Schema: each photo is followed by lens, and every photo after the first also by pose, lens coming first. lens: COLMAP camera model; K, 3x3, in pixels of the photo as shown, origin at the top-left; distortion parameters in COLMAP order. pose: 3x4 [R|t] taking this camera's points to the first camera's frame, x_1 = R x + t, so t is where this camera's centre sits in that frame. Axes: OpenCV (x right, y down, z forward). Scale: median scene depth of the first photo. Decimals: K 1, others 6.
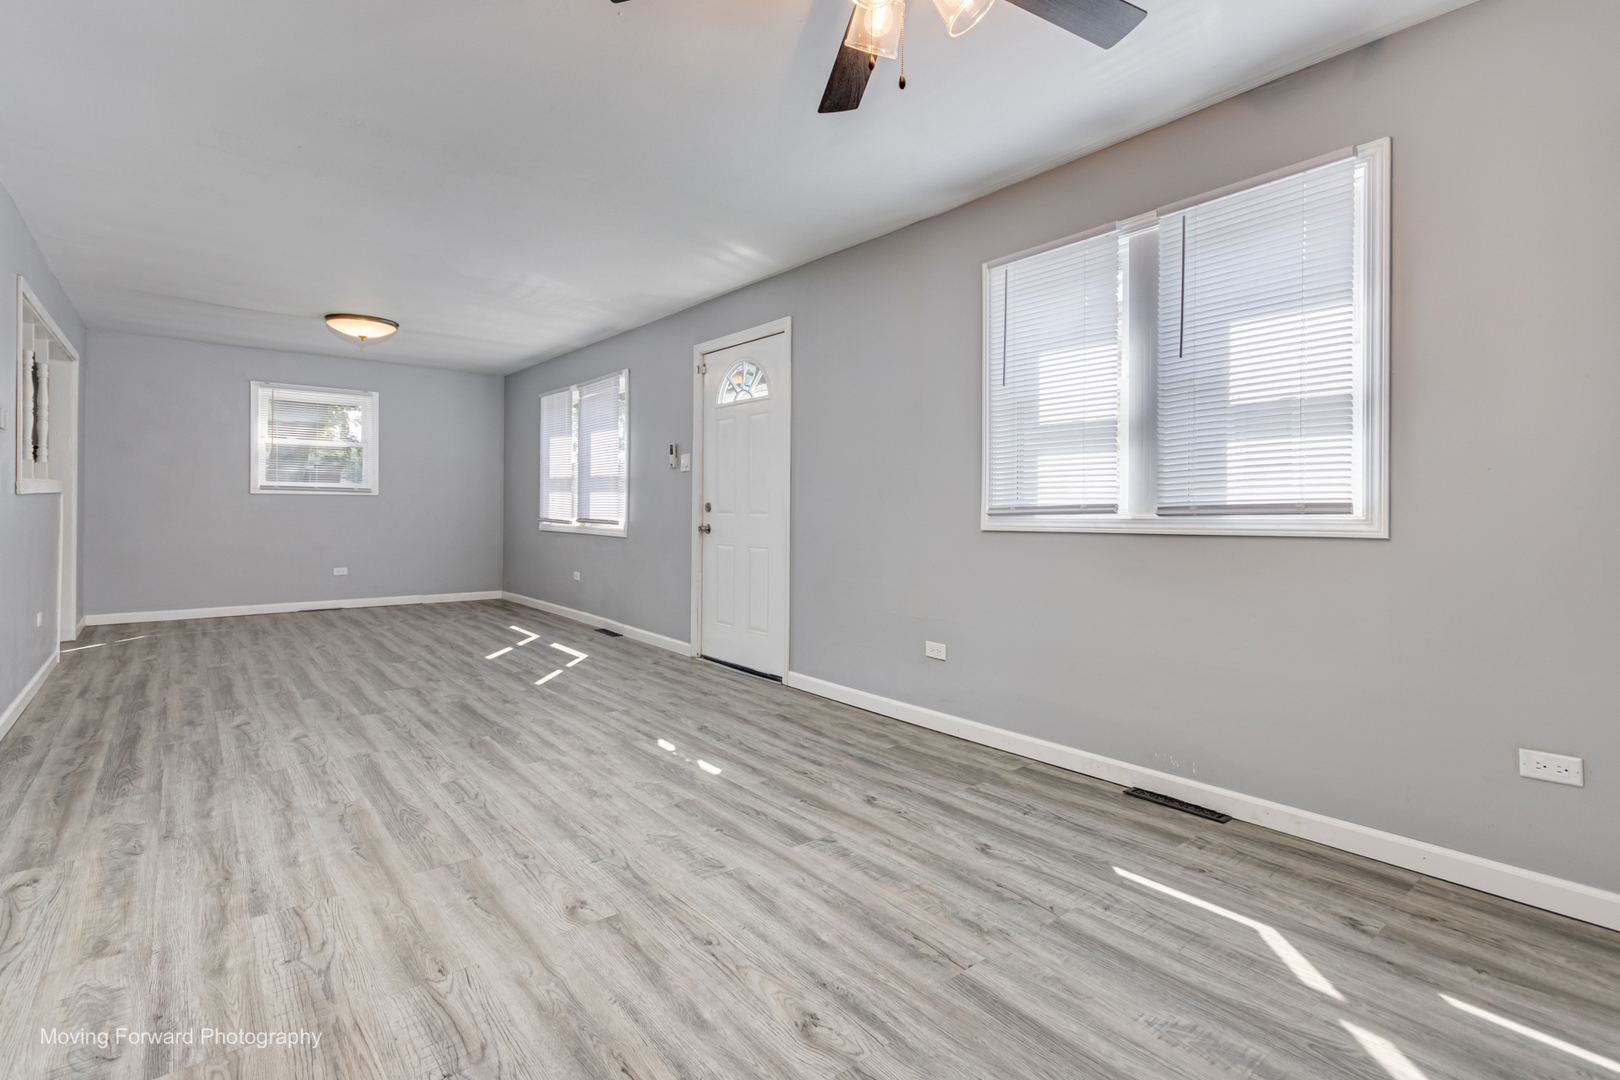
lens RADIAL K [[764.9, 0, 798.4], [0, 764.9, 505.1], [0, 0, 1]] dist [0.002823, 0.000936]
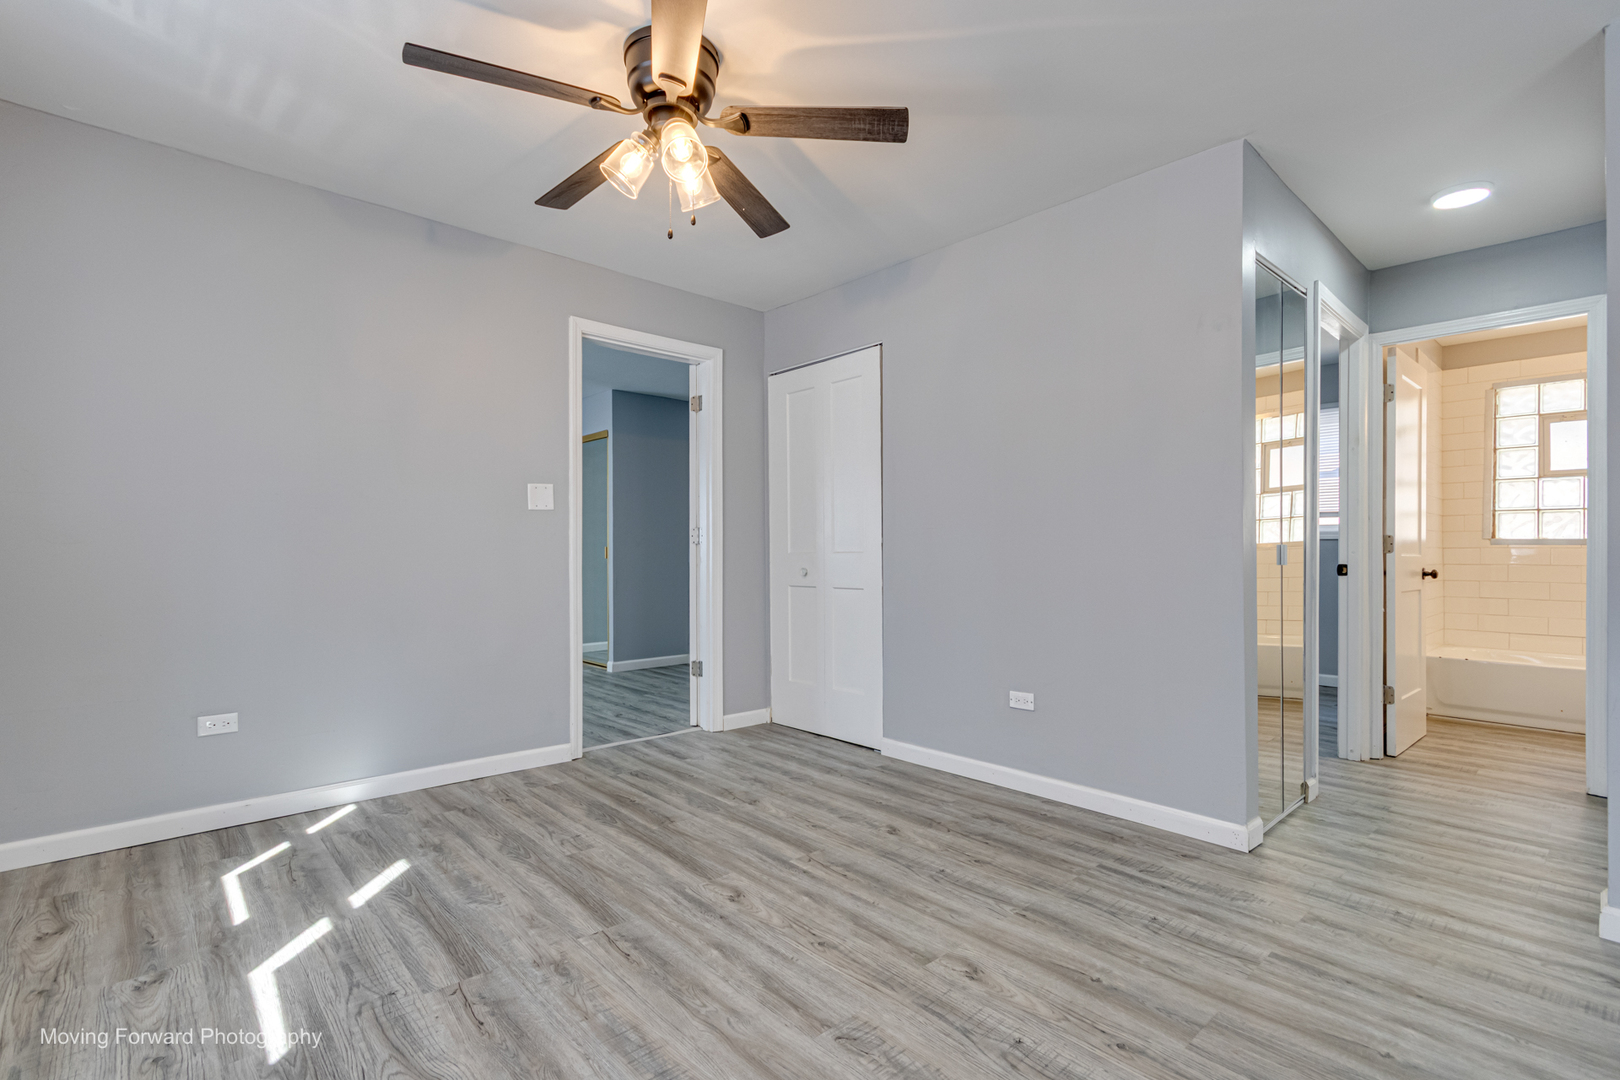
lens RADIAL K [[753.2, 0, 804.4], [0, 753.2, 553.8], [0, 0, 1]] dist [0.004113, 0.000160]
pose [[-0.998467, -0.008061, -0.054756, -0.020050], [-0.008051, 0.999968, -0.000402, 0.007821], [0.054757, 0.000039, -0.998500, 1.457089]]
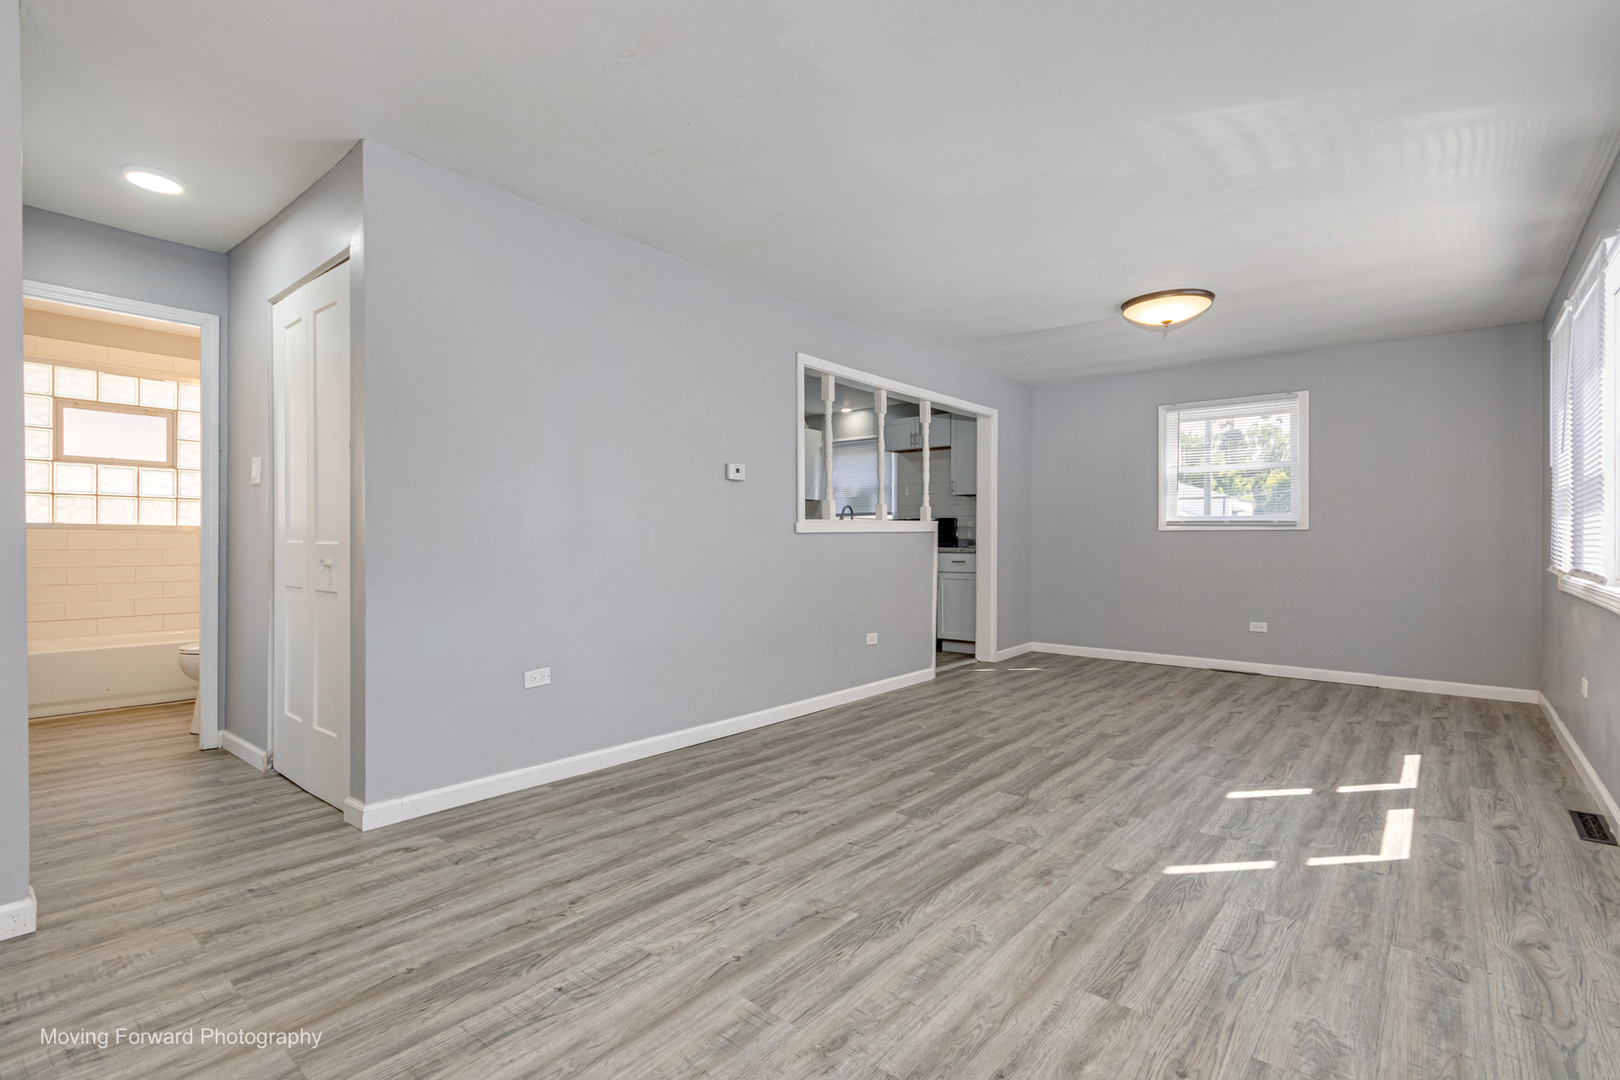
lens RADIAL K [[764.9, 0, 799.7], [0, 764.9, 538.3], [0, 0, 1]] dist [0.003712, 0.000997]
pose [[0.191243, -0.009076, -0.981501, 0.248743], [-0.000722, 0.999956, -0.009387, 0.008366], [0.981542, 0.002504, 0.191228, 1.104394]]
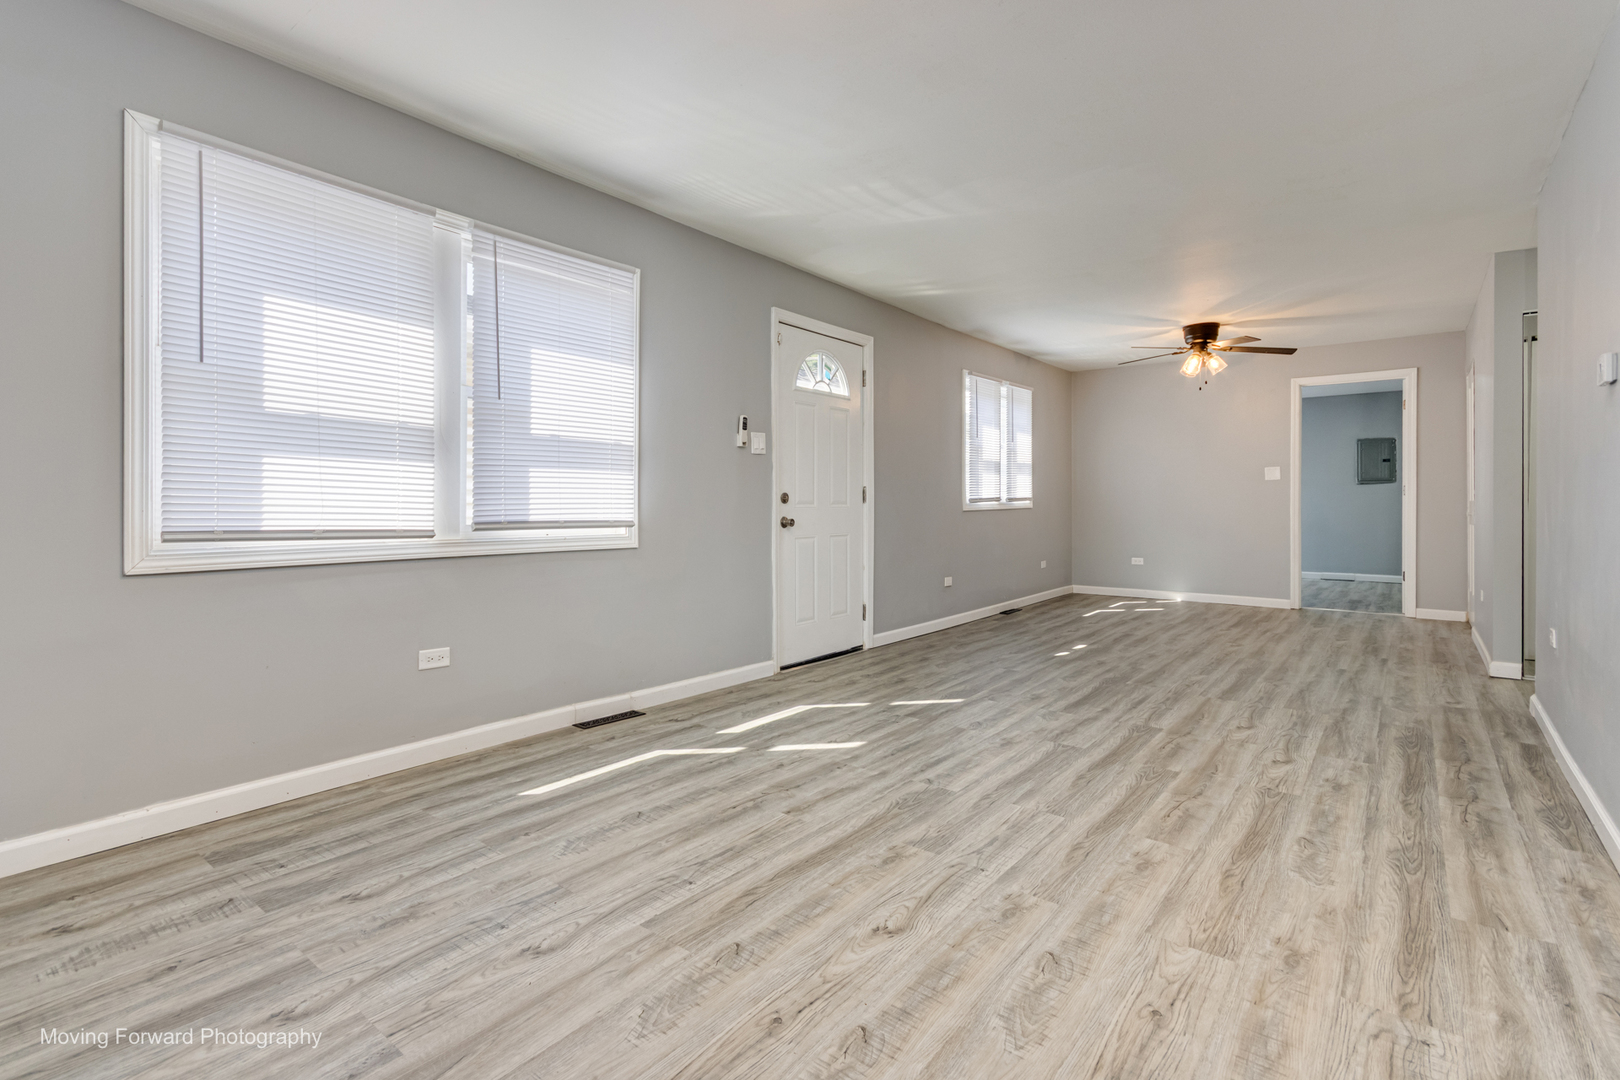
lens RADIAL K [[764.9, 0, 798.4], [0, 764.9, 505.1], [0, 0, 1]] dist [0.002823, 0.000936]
pose [[-0.214643, -0.008645, 0.976654, -1.981573], [-0.004215, 0.999960, 0.007925, 0.007694], [-0.976683, -0.002415, -0.214671, 2.357496]]
